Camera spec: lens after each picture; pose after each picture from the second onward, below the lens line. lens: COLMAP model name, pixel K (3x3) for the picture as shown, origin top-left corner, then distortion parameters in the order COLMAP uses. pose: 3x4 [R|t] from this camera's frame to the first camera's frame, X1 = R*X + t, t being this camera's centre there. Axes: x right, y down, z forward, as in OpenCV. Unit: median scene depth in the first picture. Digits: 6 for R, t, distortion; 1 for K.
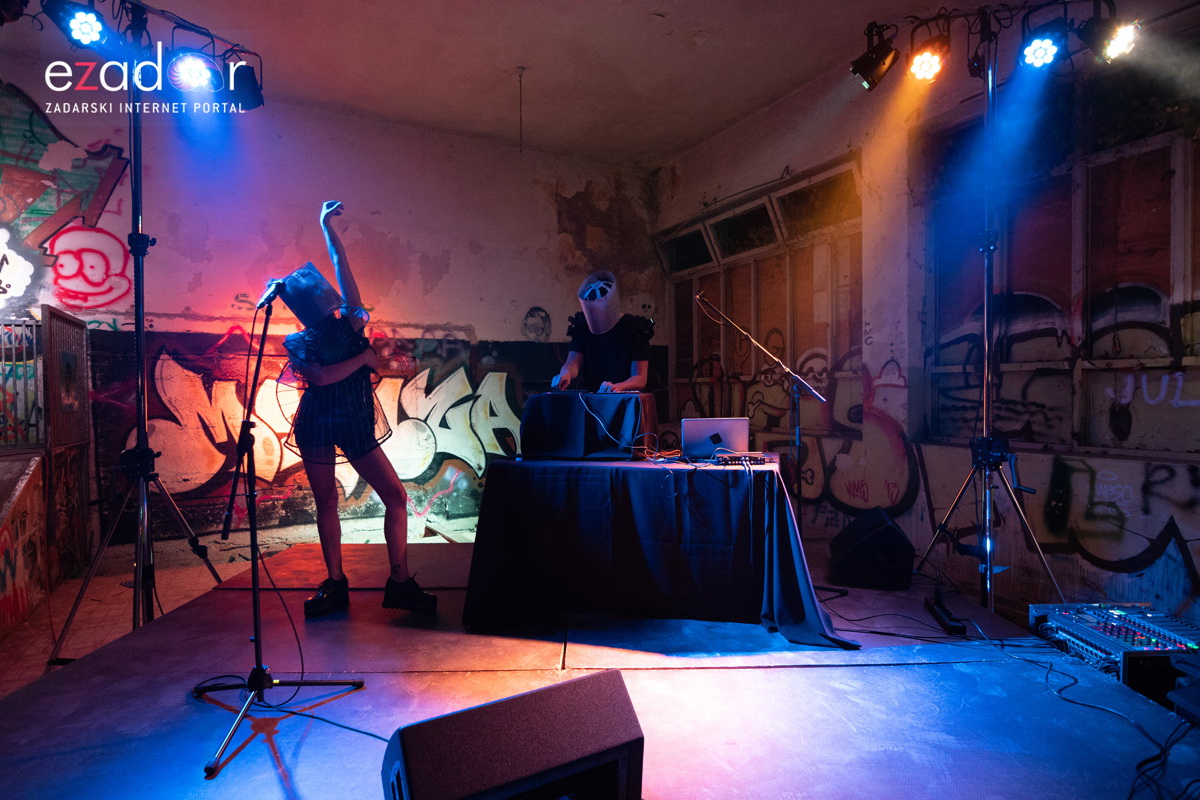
lens RADIAL K [[614.0, 0, 594.7], [0, 614.0, 409.6], [0, 0, 1]] dist [-0.010408, -0.008236]
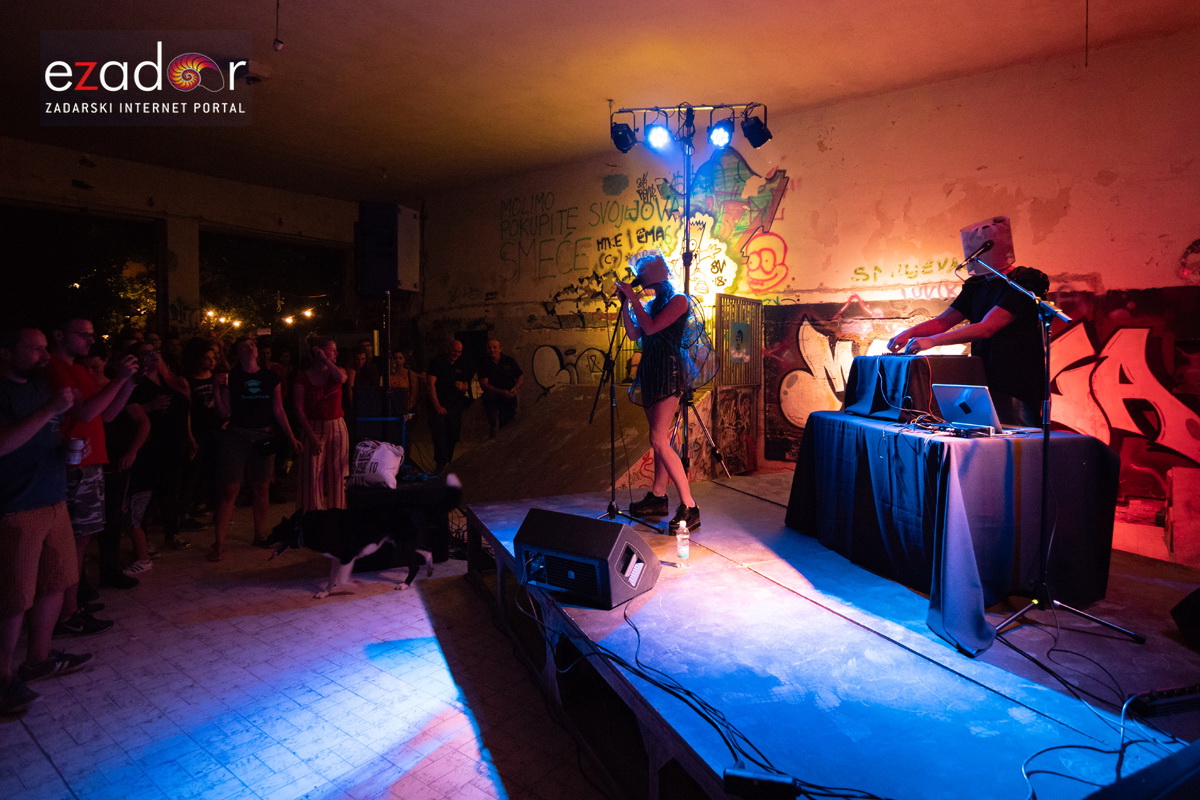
lens RADIAL K [[667.0, 0, 648.3], [0, 667.0, 373.9], [0, 0, 1]] dist [-0.000756, -0.016616]
pose [[0.440327, 0.040068, -0.896943, 0.454495], [-0.032222, 0.999065, 0.028812, -0.008245], [0.897259, 0.016215, 0.441207, 0.074401]]
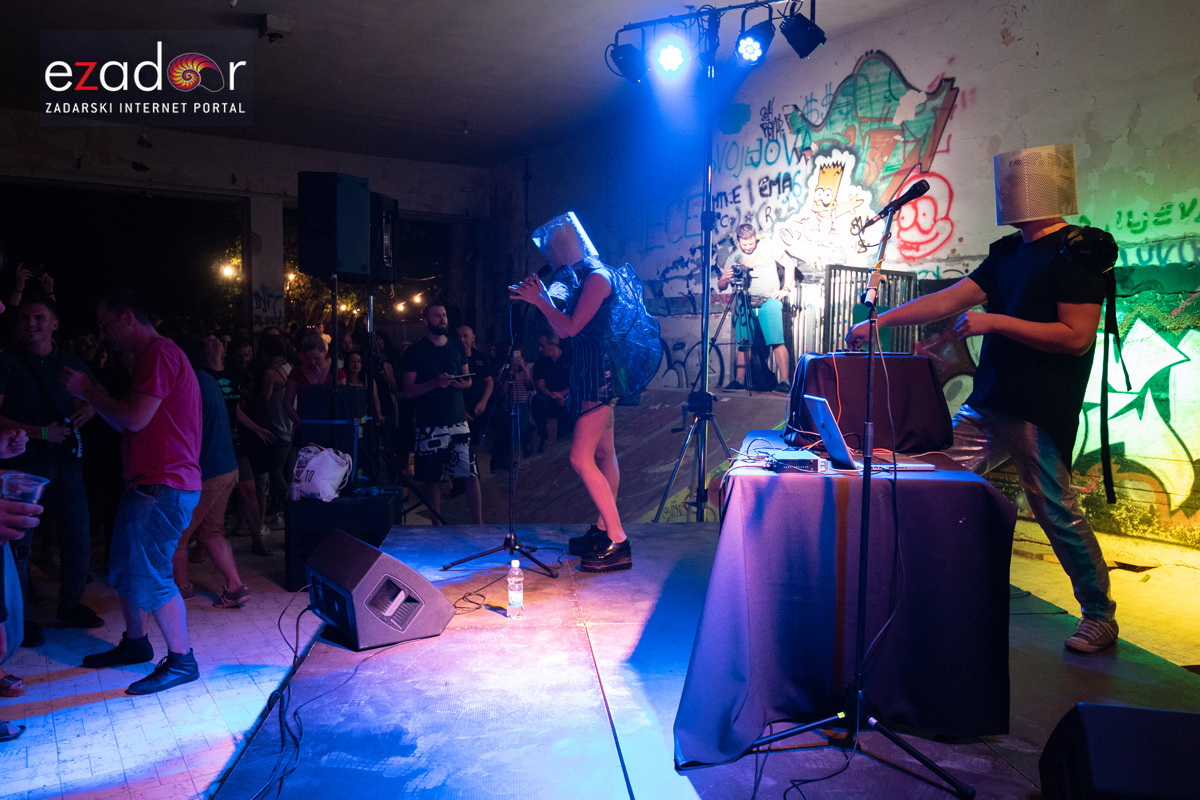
lens RADIAL K [[893.4, 0, 594.1], [0, 893.4, 407.5], [0, 0, 1]] dist [-0.003755, -0.005472]
pose [[0.094497, 0.080413, -0.992272, 0.560762], [-0.036691, 0.996337, 0.077248, -0.019388], [0.994849, 0.029107, 0.097102, 0.350830]]
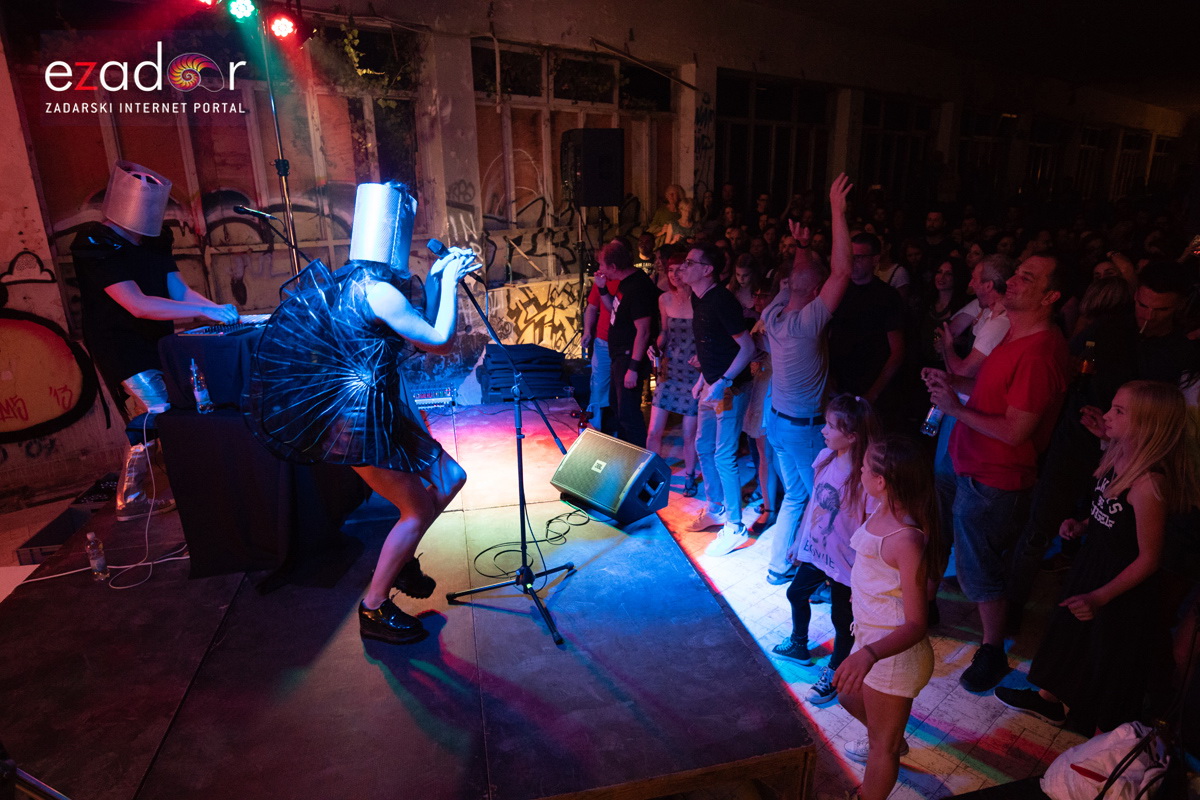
lens RADIAL K [[700.1, 0, 594.7], [0, 700.1, 410.0], [0, 0, 1]] dist [-0.000251, -0.016857]
pose [[-0.217383, -0.270191, 0.937945, -0.640083], [0.053412, 0.956192, 0.287827, -0.100533], [-0.974624, 0.112666, -0.193428, 0.402642]]
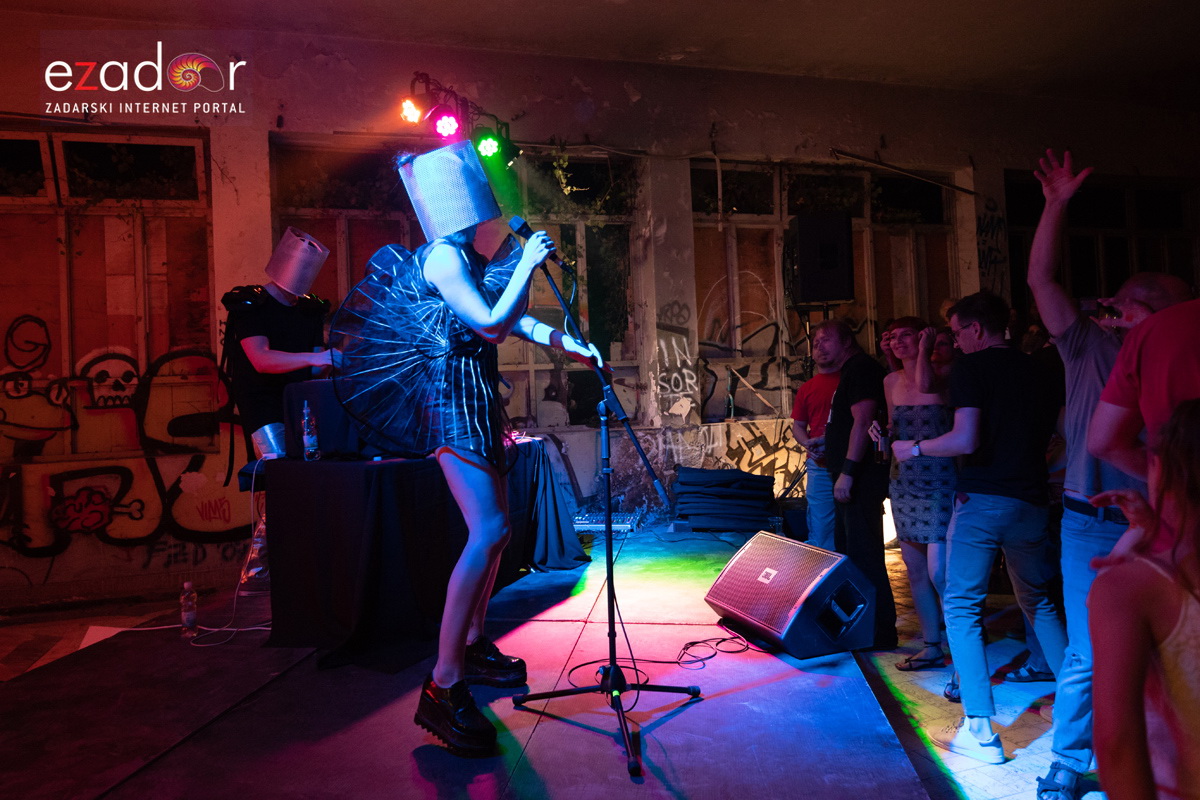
lens RADIAL K [[794.6, 0, 539.7], [0, 794.6, 373.1], [0, 0, 1]] dist [0.004902, -0.022055]
pose [[0.197844, 0.028446, 0.979821, -0.597248], [0.067385, 0.996819, -0.042545, 0.014905], [-0.977915, 0.074443, 0.195298, 0.313796]]
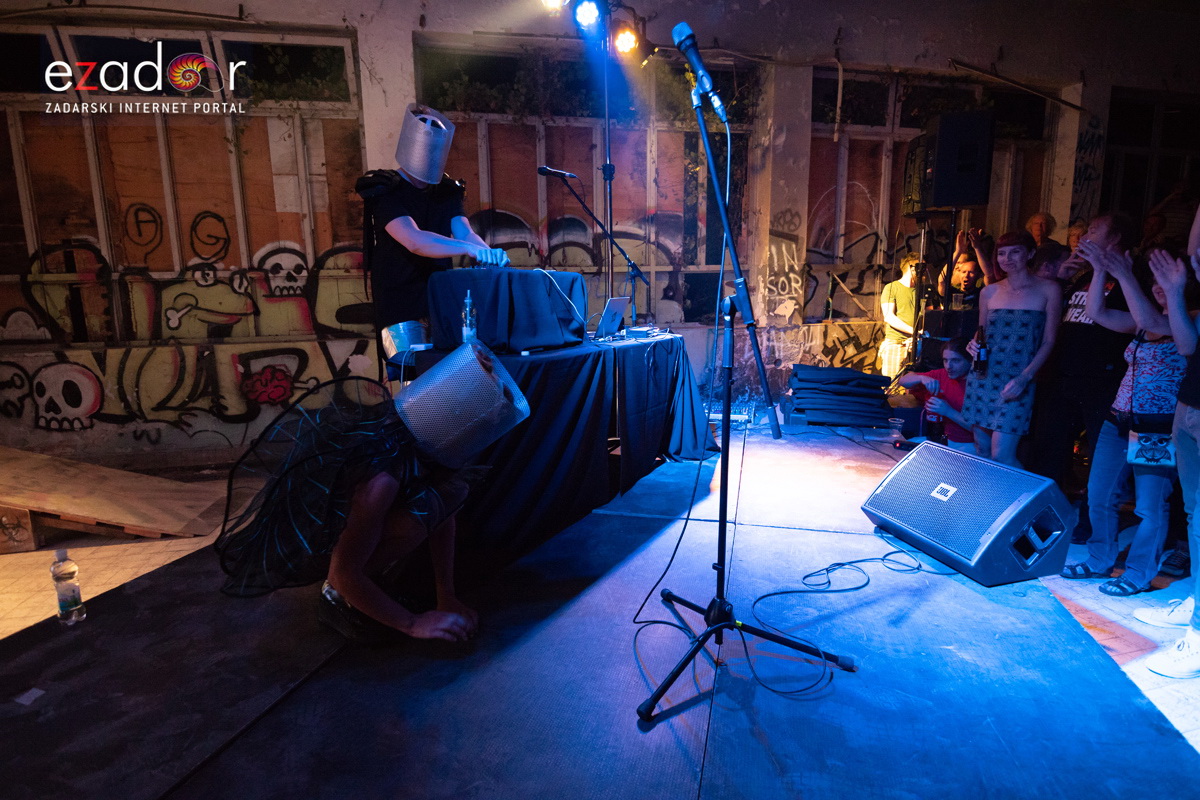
lens RADIAL K [[614.0, 0, 594.7], [0, 614.0, 409.6], [0, 0, 1]] dist [-0.010408, -0.008236]
pose [[0.261043, -0.168243, 0.950553, -0.453482], [0.043032, 0.985744, 0.162654, 0.015642], [-0.964367, -0.001556, 0.264562, 0.387539]]
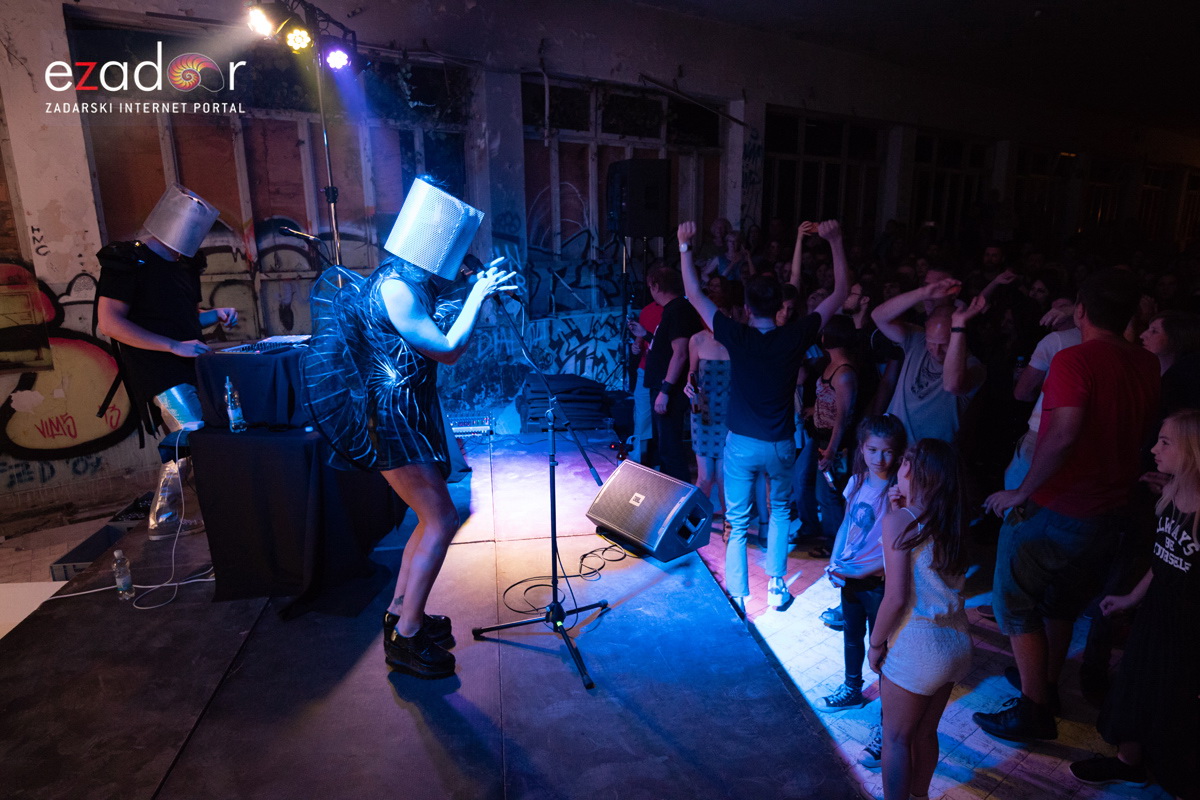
lens RADIAL K [[700.1, 0, 594.7], [0, 700.1, 410.0], [0, 0, 1]] dist [-0.000251, -0.016857]
pose [[-0.155150, -0.225684, 0.961767, -0.618551], [0.044750, 0.970951, 0.235058, -0.087880], [-0.986877, 0.079508, -0.140544, 0.397050]]
